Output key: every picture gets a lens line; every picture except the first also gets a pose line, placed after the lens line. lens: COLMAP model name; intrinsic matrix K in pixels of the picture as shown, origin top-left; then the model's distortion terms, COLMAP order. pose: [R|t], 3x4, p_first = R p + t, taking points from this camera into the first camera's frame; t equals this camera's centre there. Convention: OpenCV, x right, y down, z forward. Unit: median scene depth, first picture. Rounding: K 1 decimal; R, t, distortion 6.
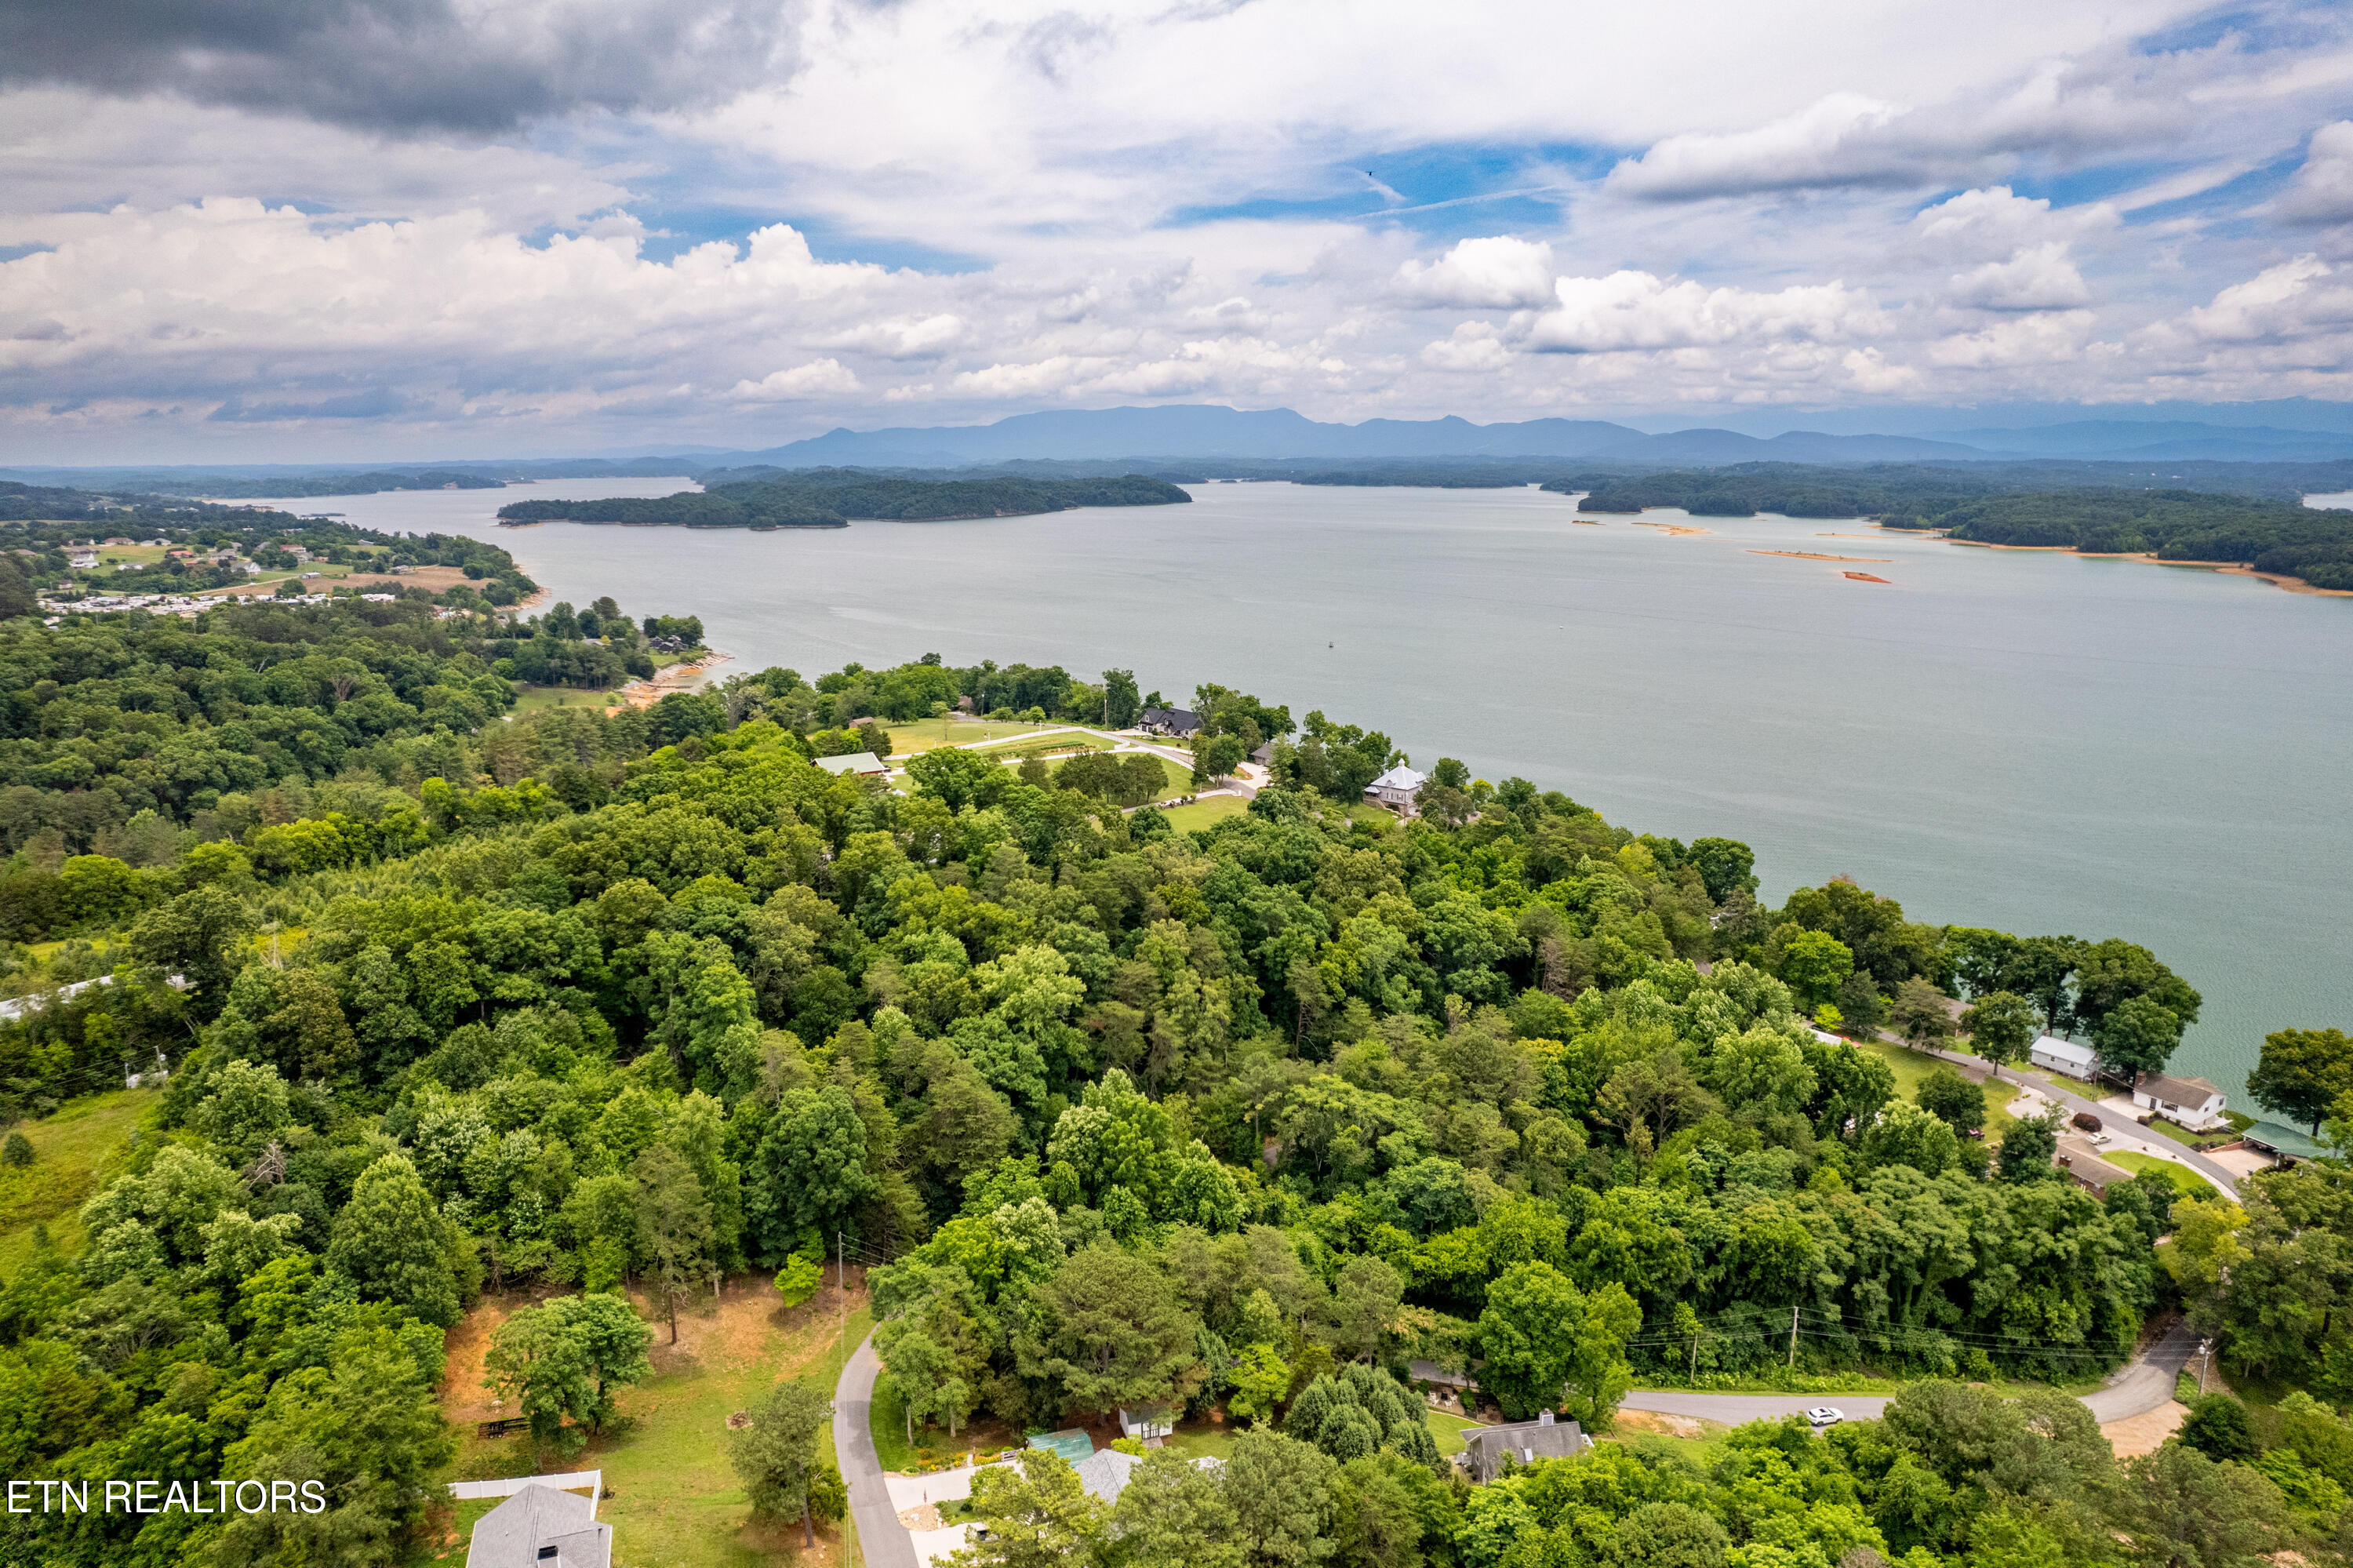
lens RADIAL K [[1511.9, 0, 1169.7], [0, 1511.9, 772.0], [0, 0, 1]] dist [-0.071544, 0.062573]
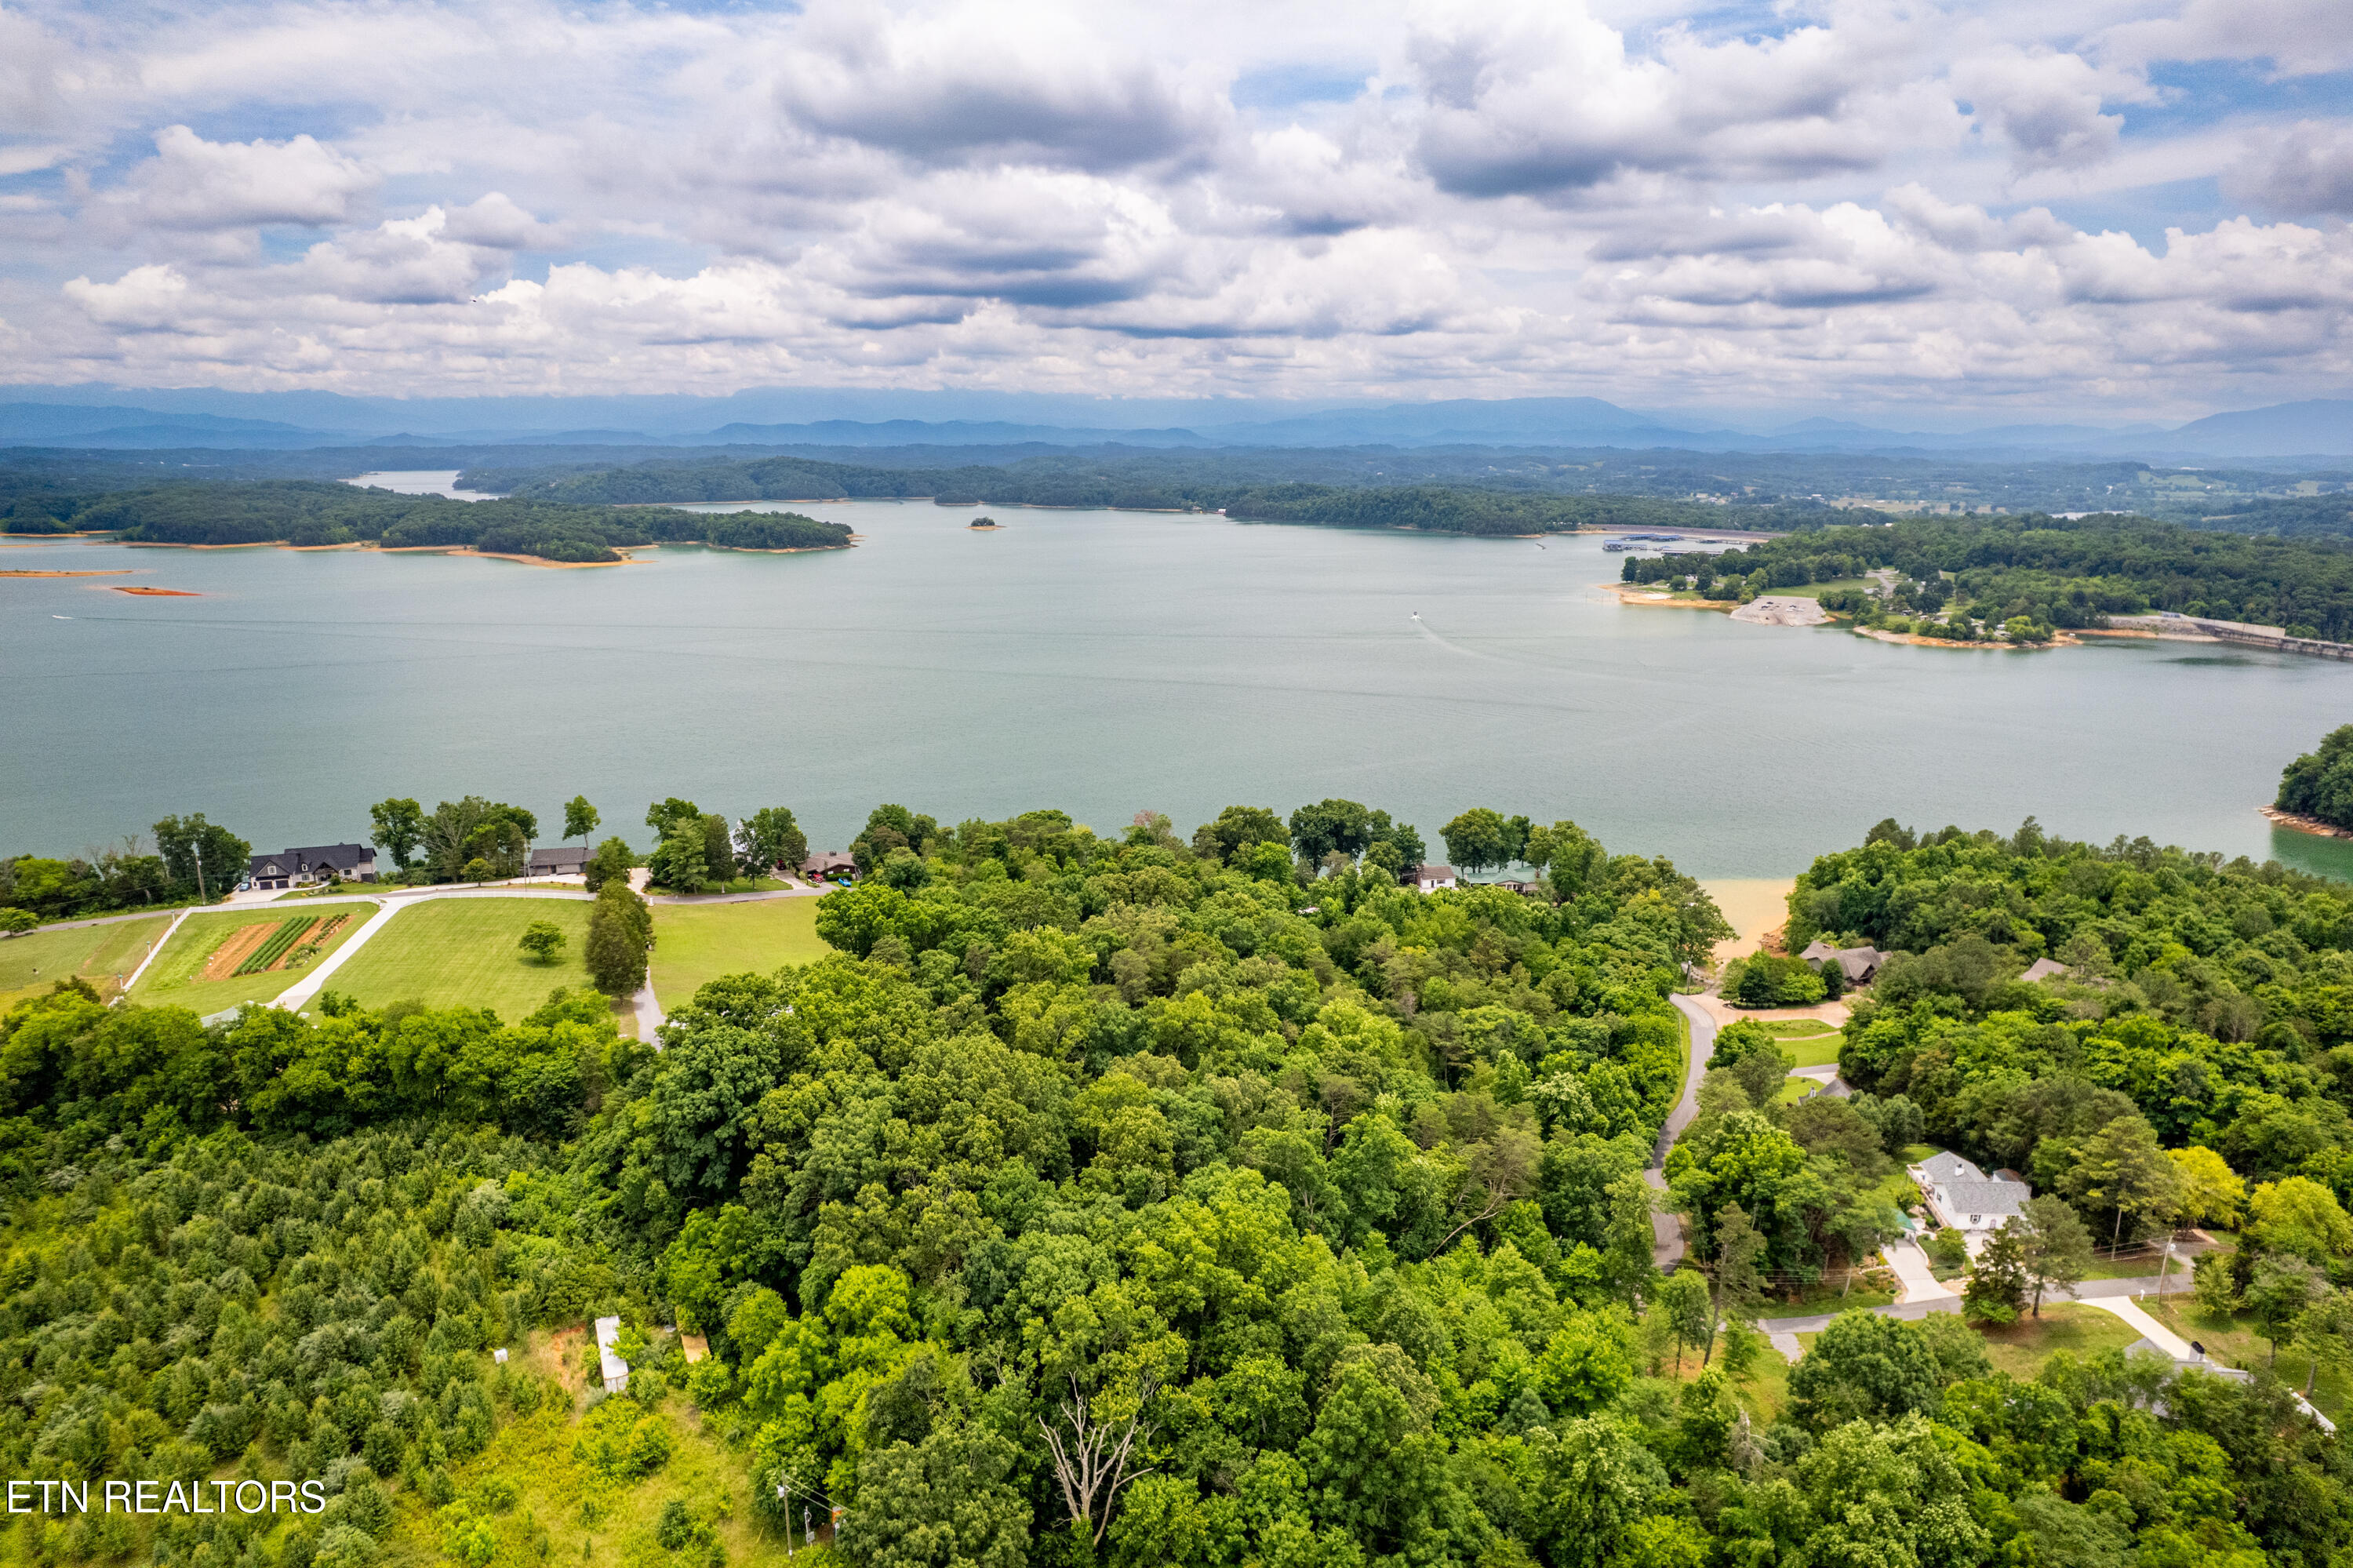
lens RADIAL K [[1511.9, 0, 1165.0], [0, 1511.9, 777.5], [0, 0, 1]] dist [-0.071544, 0.062573]
pose [[0.366757, -0.206338, 0.907146, -0.867736], [0.194782, 0.970513, 0.142001, -0.169596], [-0.909697, 0.124616, 0.396134, 0.573137]]
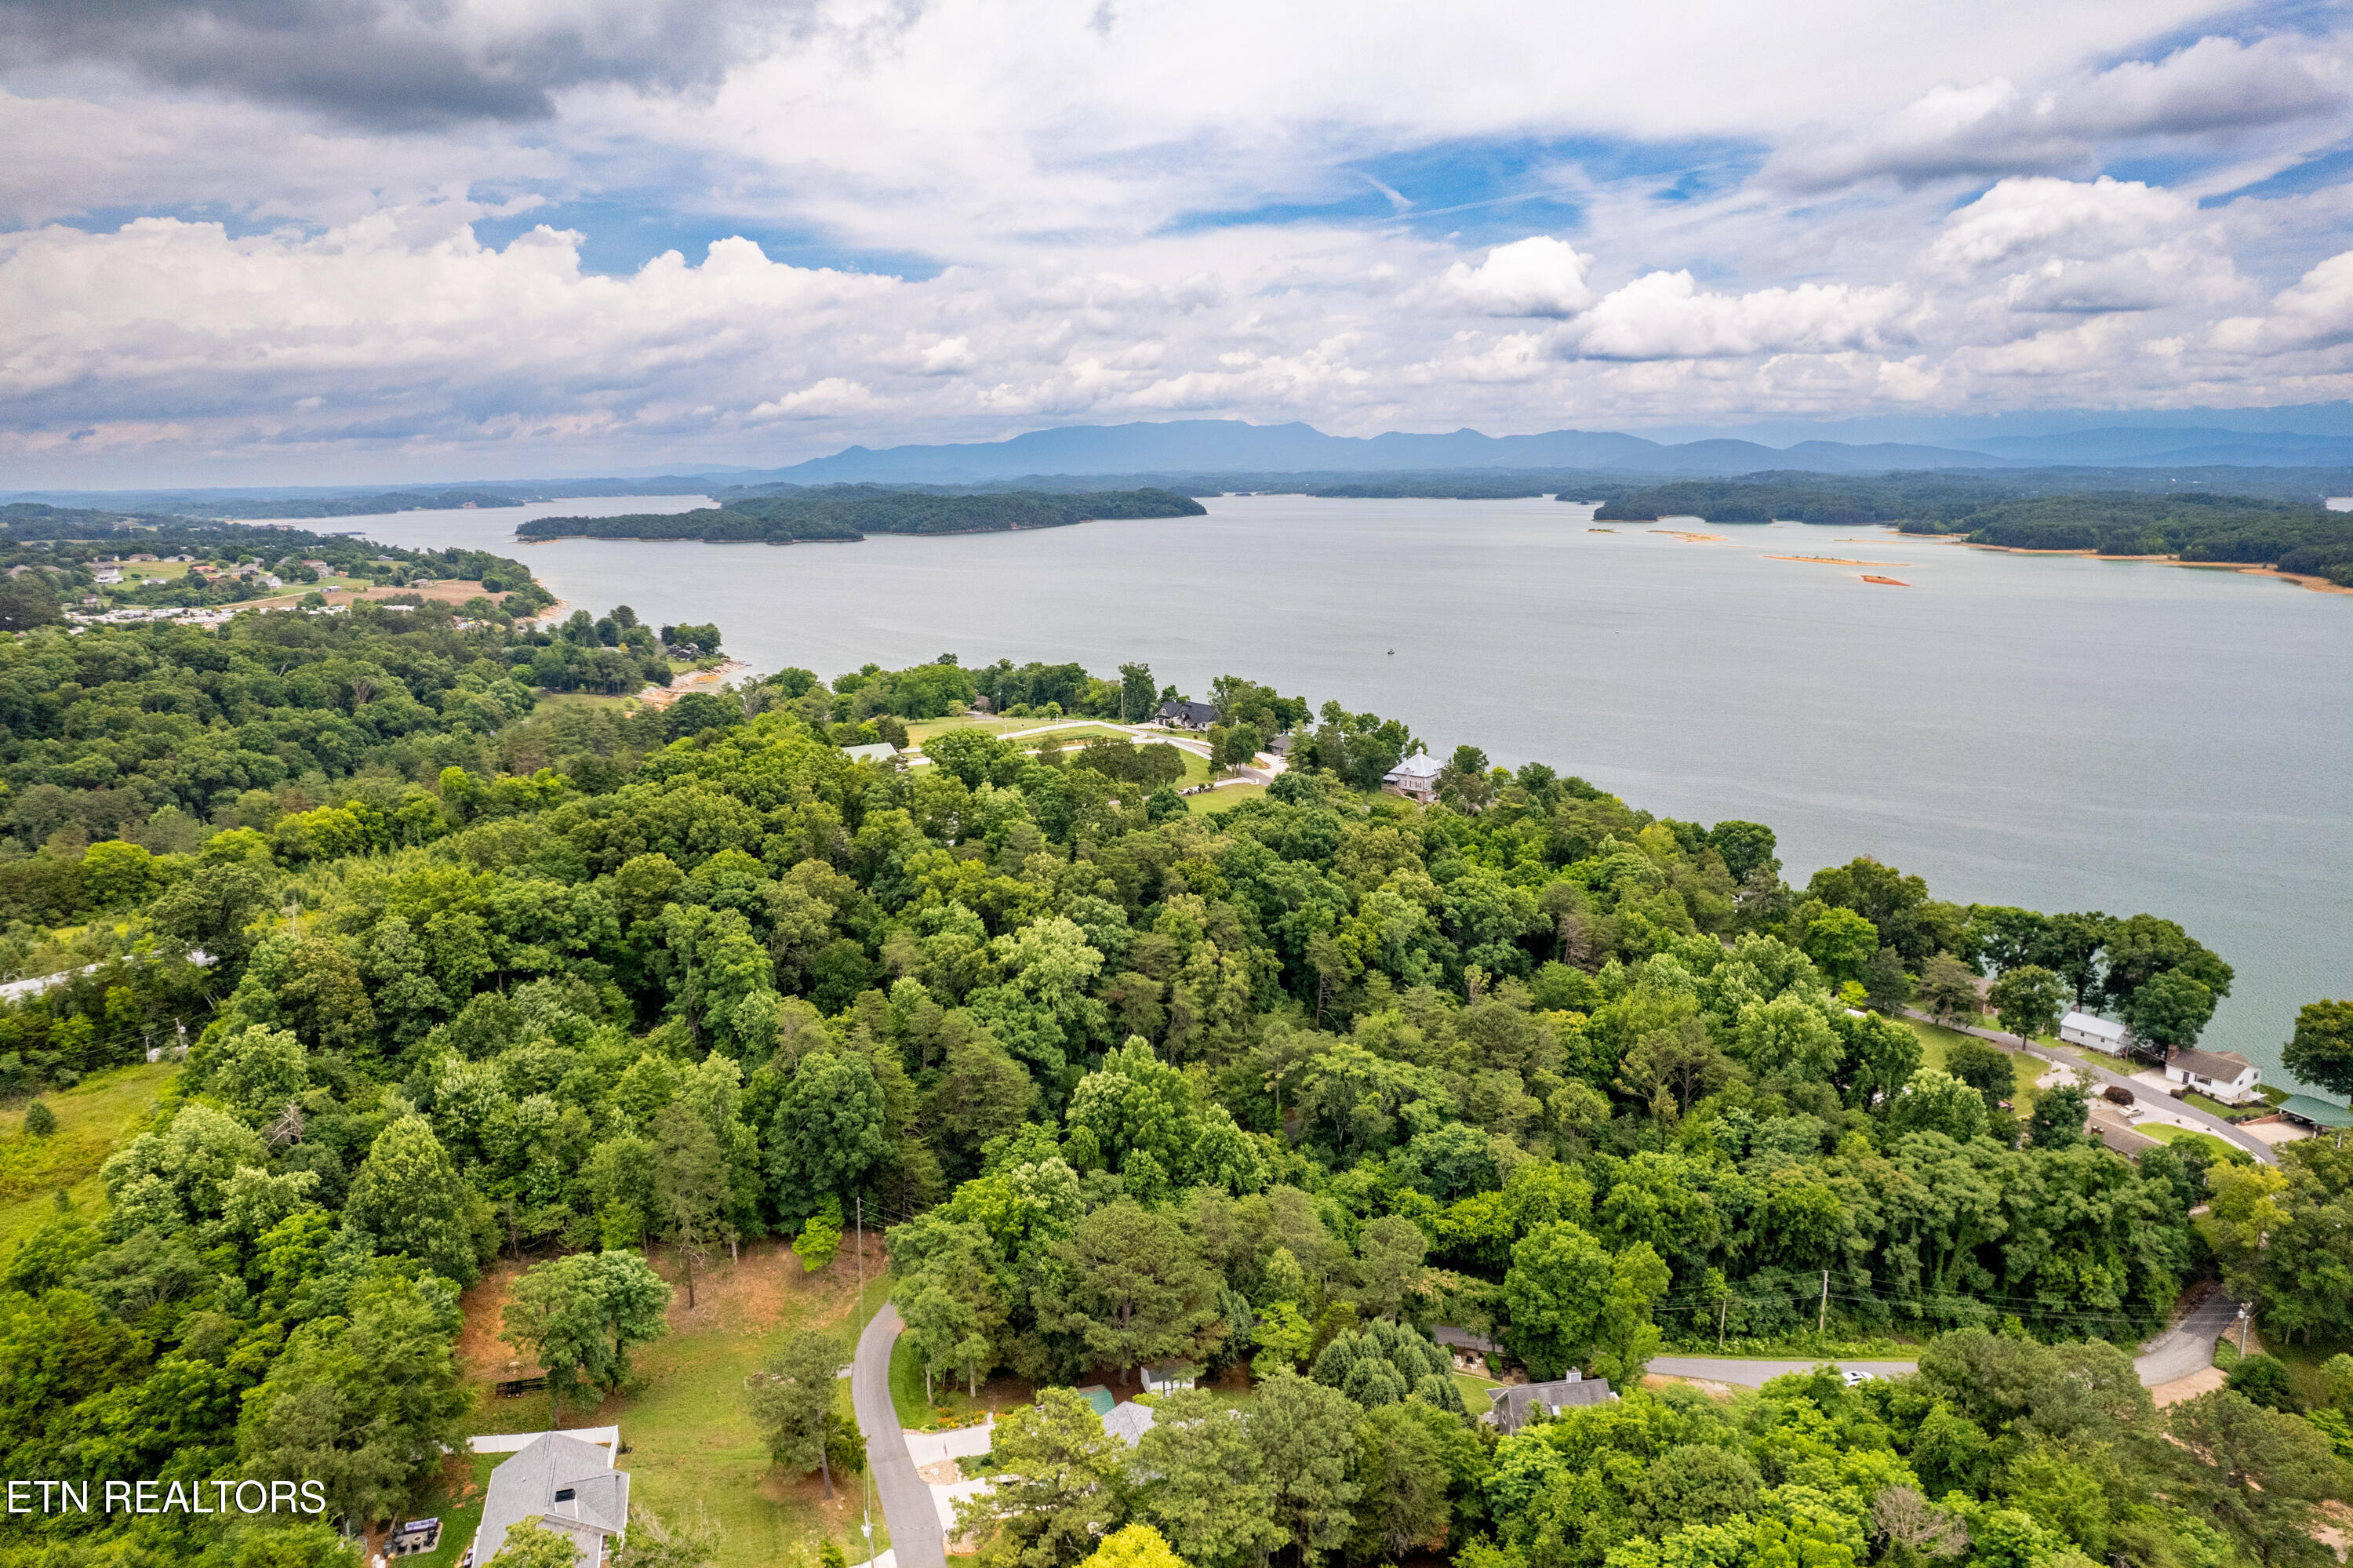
lens RADIAL K [[1511.9, 0, 1169.4], [0, 1511.9, 771.1], [0, 0, 1]] dist [-0.071544, 0.062573]
pose [[0.999920, -0.006073, -0.011084, -0.000785], [0.005957, 0.999927, -0.010498, 0.025195], [0.011147, 0.010431, 0.999883, 0.003819]]
